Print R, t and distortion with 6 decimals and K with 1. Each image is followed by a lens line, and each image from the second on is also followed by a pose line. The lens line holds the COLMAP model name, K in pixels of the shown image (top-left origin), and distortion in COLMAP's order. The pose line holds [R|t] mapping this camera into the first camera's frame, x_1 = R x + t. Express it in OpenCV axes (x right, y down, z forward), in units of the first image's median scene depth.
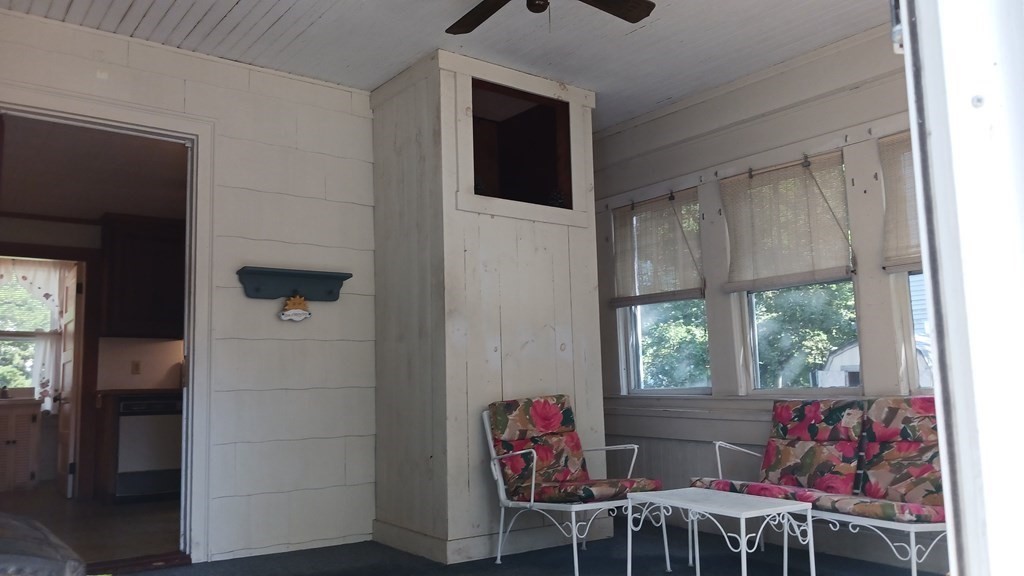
lens RADIAL K [[804.5, 0, 512.0], [0, 804.5, 288.0], [0, 0, 1]] dist [0.125864, -0.186601]
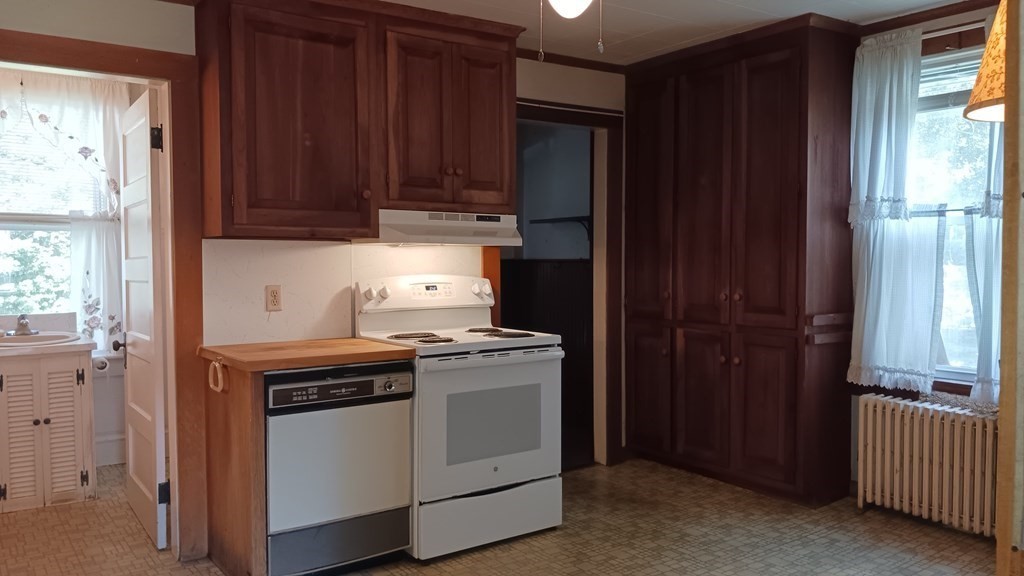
lens RADIAL K [[826.6, 0, 511.4], [0, 826.6, 295.6], [0, 0, 1]] dist [0.131743, -0.211124]
pose [[0.999244, 0.026272, -0.028645, -0.263780], [-0.021010, 0.985115, 0.170610, 0.001953], [0.032701, -0.169879, 0.984922, 0.437895]]
